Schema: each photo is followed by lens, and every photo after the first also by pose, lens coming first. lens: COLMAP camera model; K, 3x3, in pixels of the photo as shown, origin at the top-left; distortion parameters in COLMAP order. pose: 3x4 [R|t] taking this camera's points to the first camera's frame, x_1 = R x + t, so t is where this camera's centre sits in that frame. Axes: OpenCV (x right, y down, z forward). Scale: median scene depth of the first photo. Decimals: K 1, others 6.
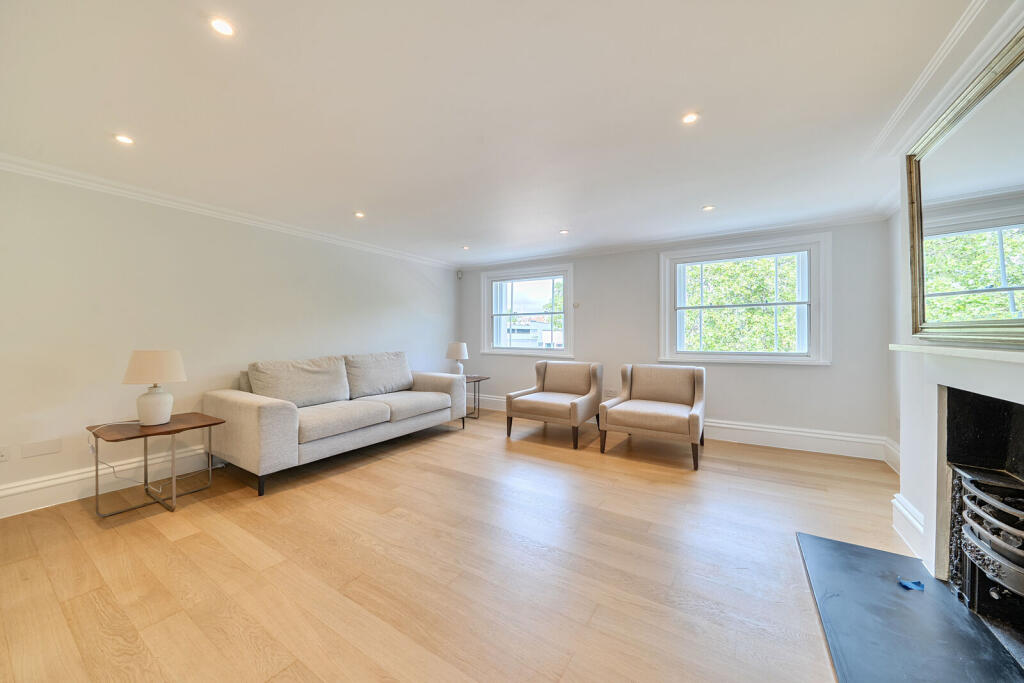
lens RADIAL K [[358.9, 0, 511.9], [0, 358.9, 337.5], [0, 0, 1]] dist [0.000921, 0.000009]
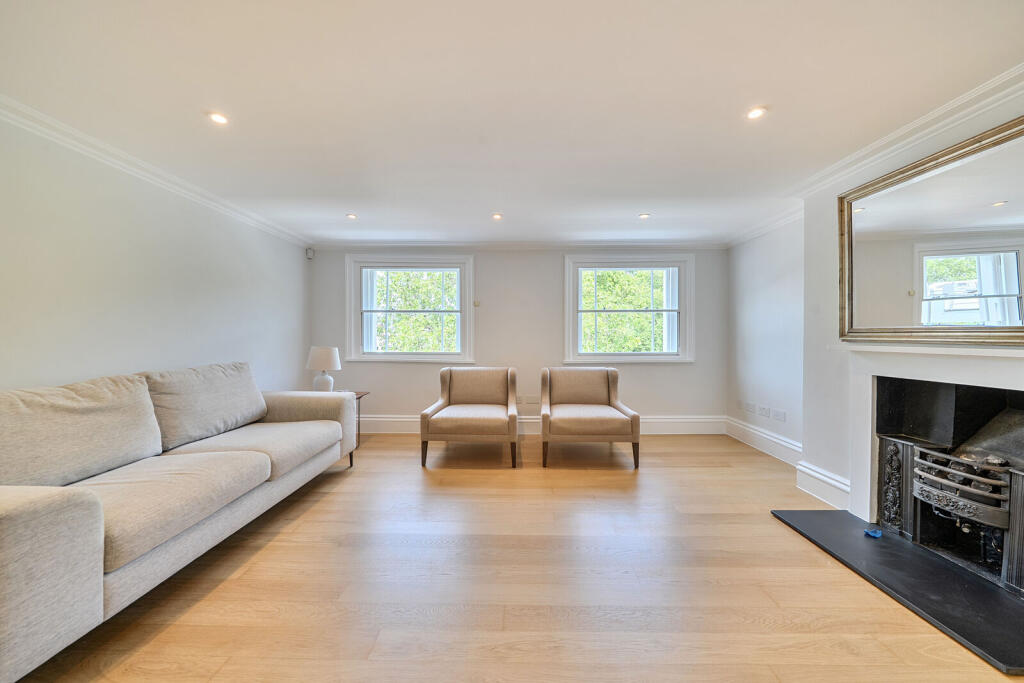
lens RADIAL K [[363.2, 0, 506.4], [0, 363.2, 342.5], [0, 0, 1]] dist [-0.000601, -0.000305]
pose [[0.855542, -0.005361, 0.517706, -0.278975], [0.001451, 0.999967, 0.007957, -0.000524], [-0.517732, -0.006056, 0.855522, 0.244444]]
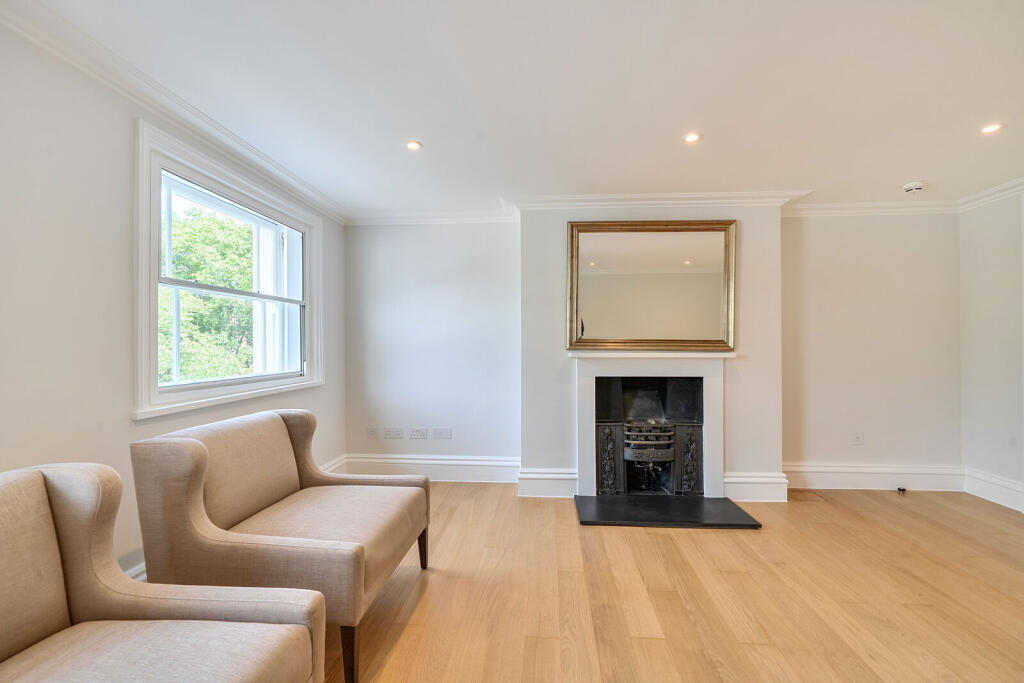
lens RADIAL K [[434.9, 0, 532.4], [0, 434.9, 344.0], [0, 0, 1]] dist [-0.000573, 0.000013]
pose [[-0.483804, 0.006981, 0.875149, -0.178713], [0.007580, 0.999964, -0.003787, -0.005519], [-0.875144, 0.004802, -0.483840, 0.964787]]
